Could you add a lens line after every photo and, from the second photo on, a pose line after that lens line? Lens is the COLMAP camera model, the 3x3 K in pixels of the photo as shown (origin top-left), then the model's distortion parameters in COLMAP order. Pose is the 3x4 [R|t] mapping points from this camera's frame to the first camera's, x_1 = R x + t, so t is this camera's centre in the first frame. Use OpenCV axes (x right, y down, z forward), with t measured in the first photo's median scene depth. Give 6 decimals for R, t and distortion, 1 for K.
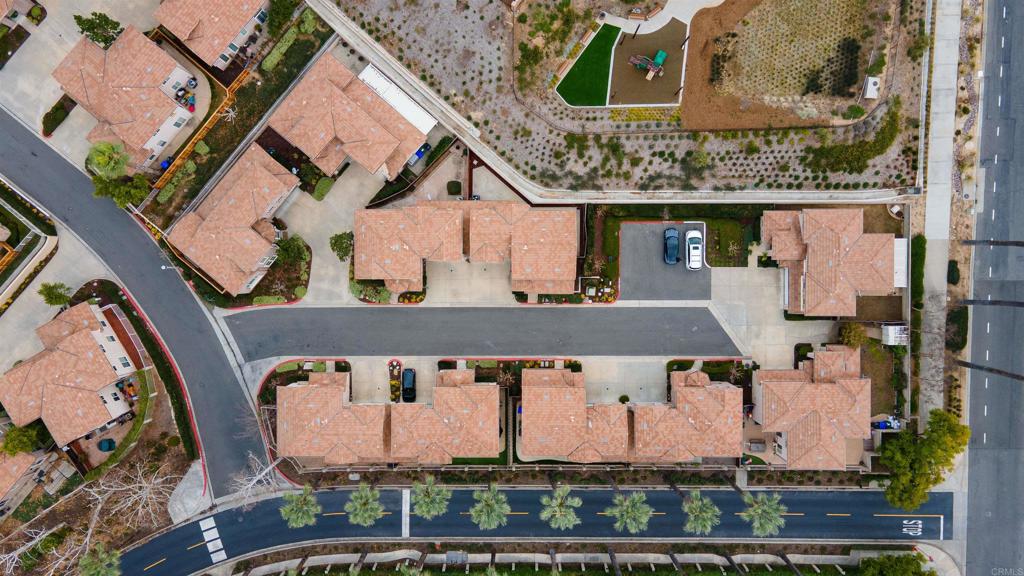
lens RADIAL K [[746.4, 0, 510.1], [0, 746.4, 283.7], [0, 0, 1]] dist [0.034365, 0.046780]
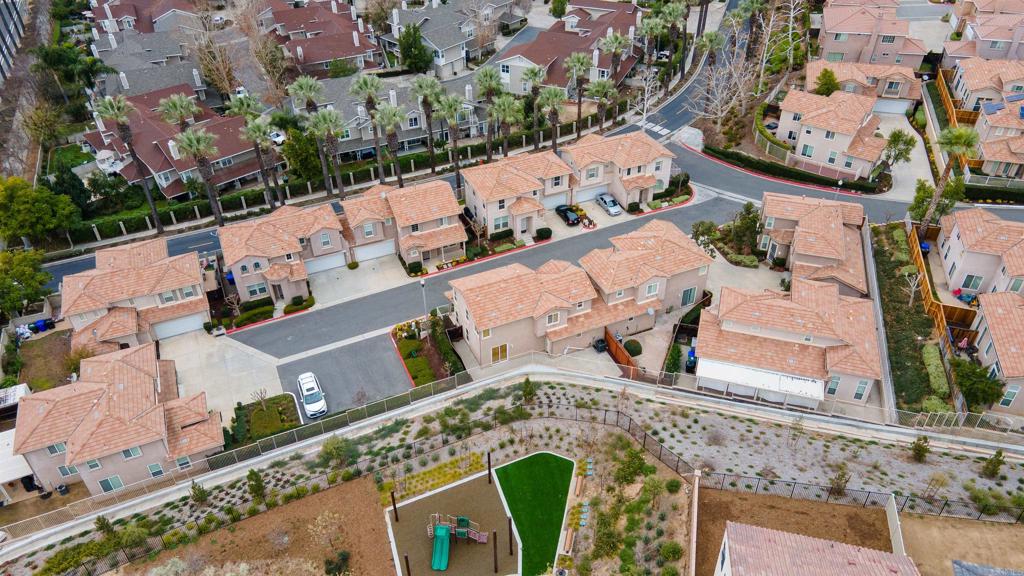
lens RADIAL K [[748.8, 0, 510.6], [0, 748.8, 283.3], [0, 0, 1]] dist [0.036493, 0.073623]
pose [[-0.915539, 0.260278, -0.306665, 0.270932], [-0.401911, -0.561672, 0.723182, -0.619984], [0.015983, 0.785354, 0.618841, 0.459309]]
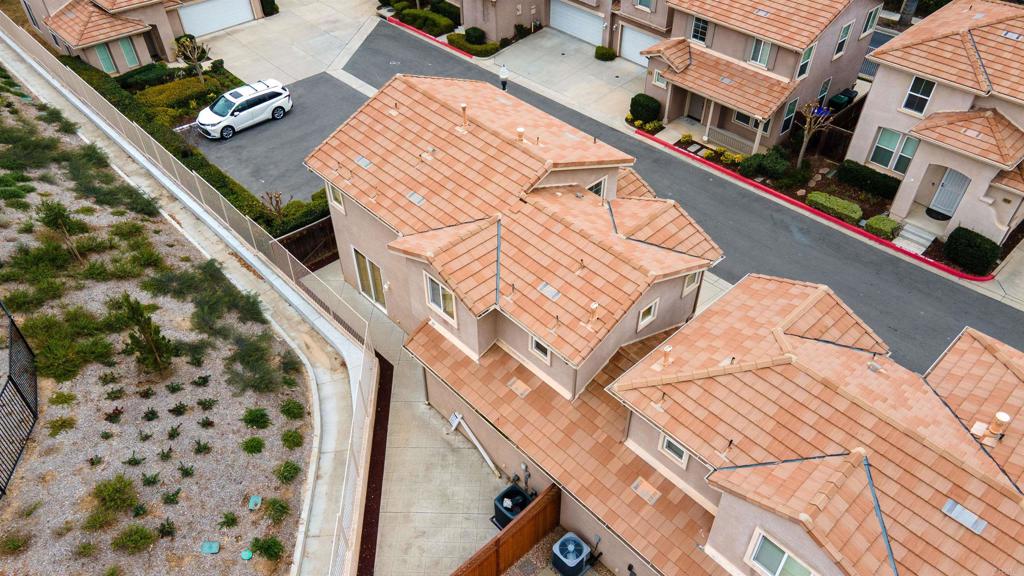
lens RADIAL K [[746.4, 0, 510.1], [0, 746.4, 283.7], [0, 0, 1]] dist [0.034365, 0.046780]
pose [[-0.685041, -0.480850, 0.547268, -0.137224], [0.728245, -0.472056, 0.496813, -0.196025], [0.019449, 0.738882, 0.673554, 0.808082]]
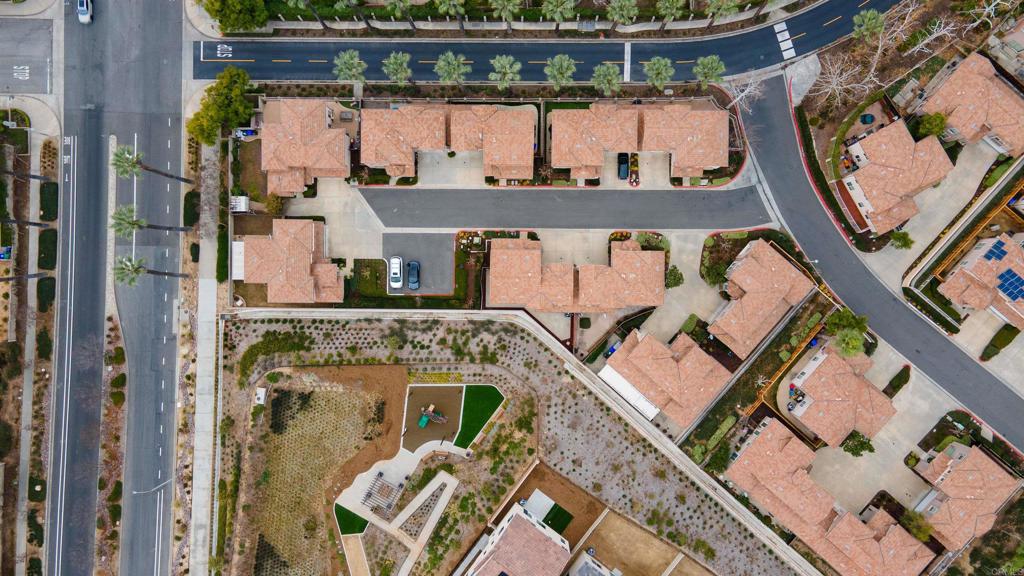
lens RADIAL K [[734.3, 0, 514.7], [0, 734.3, 279.1], [0, 0, 1]] dist [0.074079, -0.050874]
pose [[-0.999707, -0.008848, 0.022545, 0.017046], [0.008168, -0.999514, -0.030098, -0.017530], [0.022801, -0.029905, 0.999293, -0.246703]]
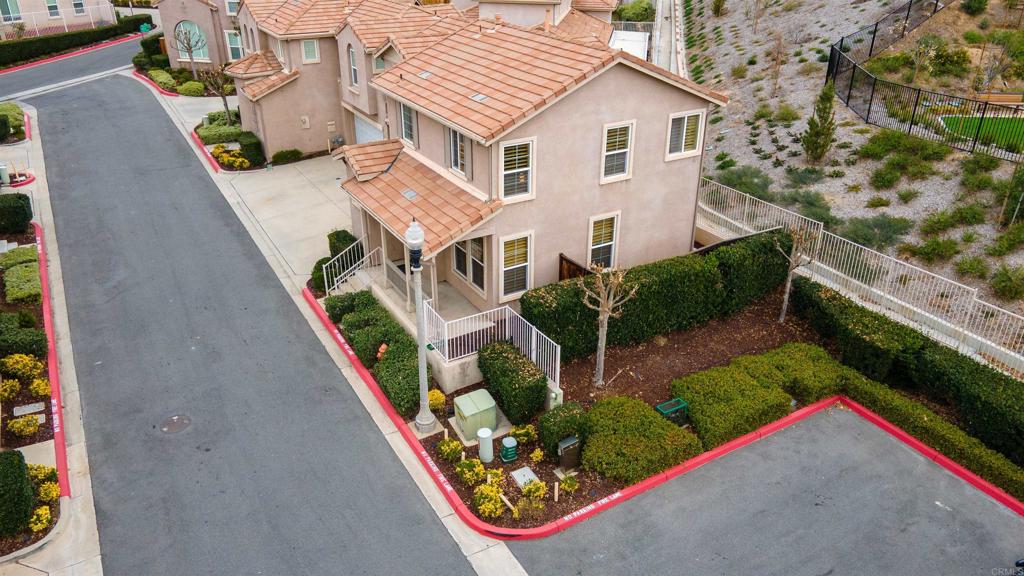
lens RADIAL K [[744.7, 0, 513.4], [0, 744.7, 282.0], [0, 0, 1]] dist [0.033912, 0.003585]
pose [[0.511662, 0.398469, -0.761199, 0.251659], [-0.858926, 0.215379, -0.464606, 0.085937], [-0.021185, 0.891535, 0.452456, 0.903173]]
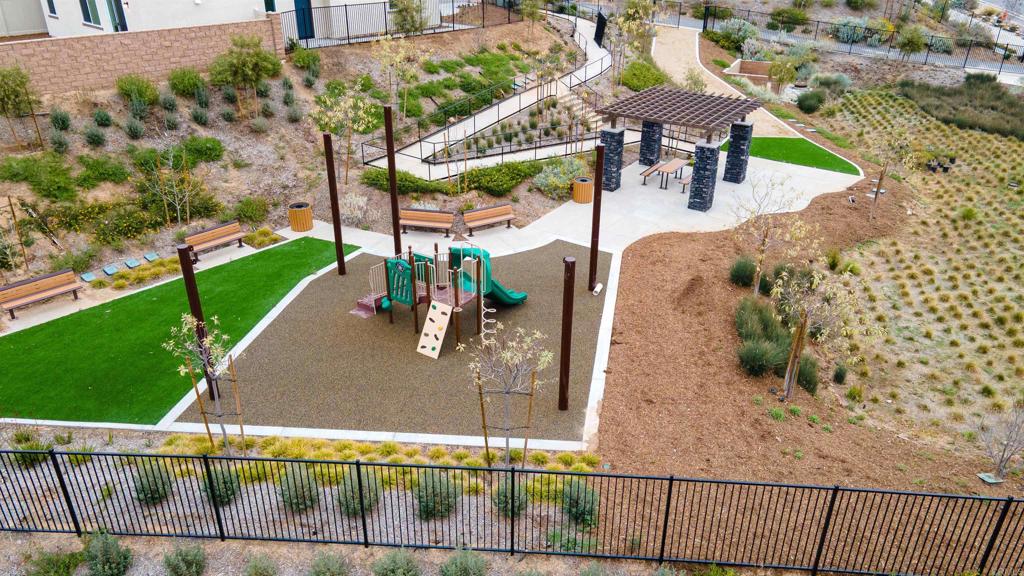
lens RADIAL K [[734.3, 0, 514.7], [0, 734.3, 279.1], [0, 0, 1]] dist [0.074079, -0.050874]
pose [[0.996527, 0.054866, -0.062645, 0.215211], [-0.080446, 0.439860, -0.894456, -0.106844], [-0.021520, 0.896389, 0.442746, 0.881432]]
